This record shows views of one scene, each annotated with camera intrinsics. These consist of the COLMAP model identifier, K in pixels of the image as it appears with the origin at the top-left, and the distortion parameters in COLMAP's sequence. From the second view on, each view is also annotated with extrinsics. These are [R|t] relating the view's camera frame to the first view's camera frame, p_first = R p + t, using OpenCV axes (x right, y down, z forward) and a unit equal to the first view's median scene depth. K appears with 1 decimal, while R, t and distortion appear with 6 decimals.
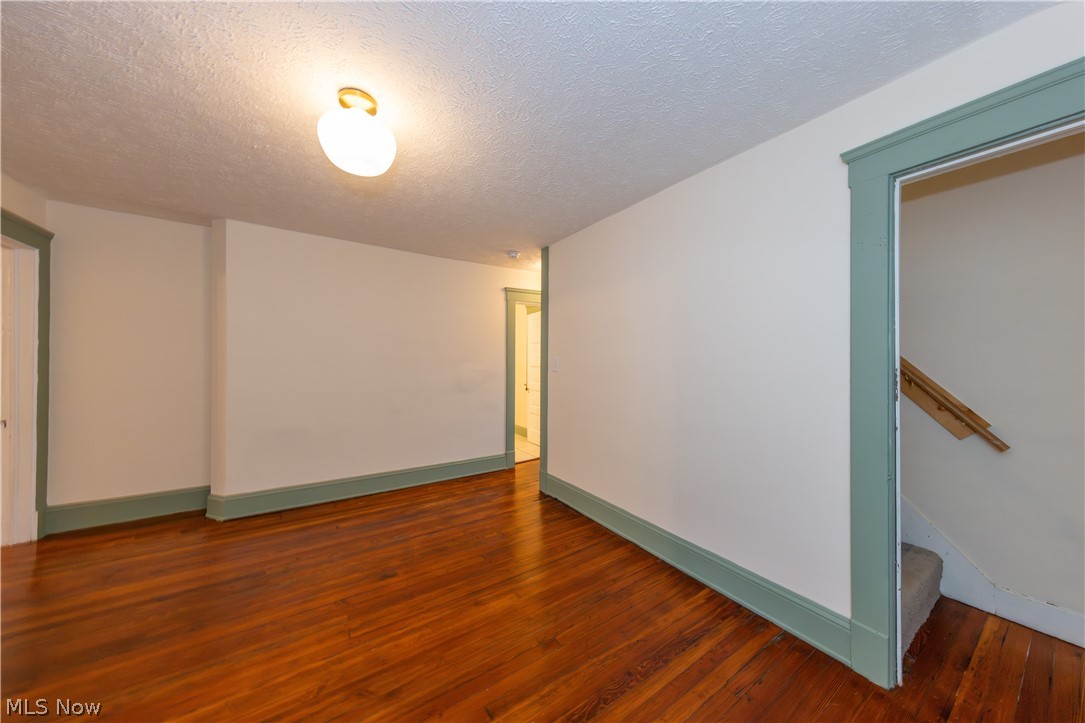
lens RADIAL K [[351.3, 0, 555.0], [0, 351.3, 361.1], [0, 0, 1]] dist [0.009581, -0.000019]
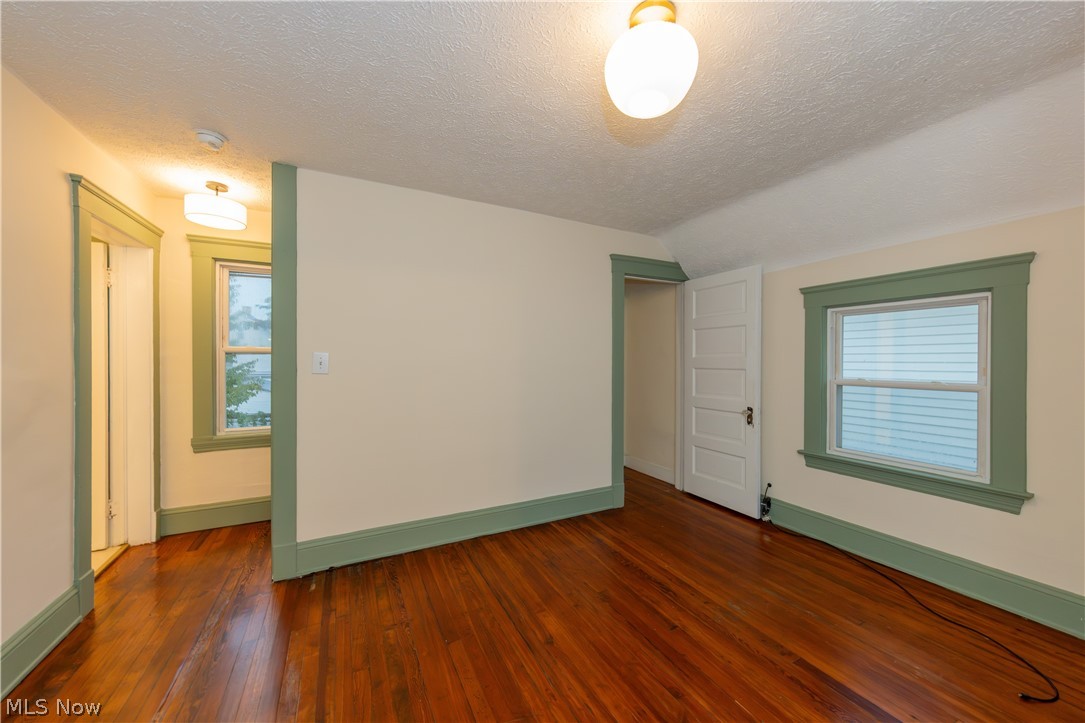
lens RADIAL K [[426.2, 0, 507.2], [0, 426.2, 360.8], [0, 0, 1]] dist [0.004042, 0.000164]
pose [[0.122165, -0.001311, 0.992509, -1.357549], [0.000014, 0.999999, 0.001319, 0.010077], [-0.992510, -0.000147, 0.122165, 1.059295]]
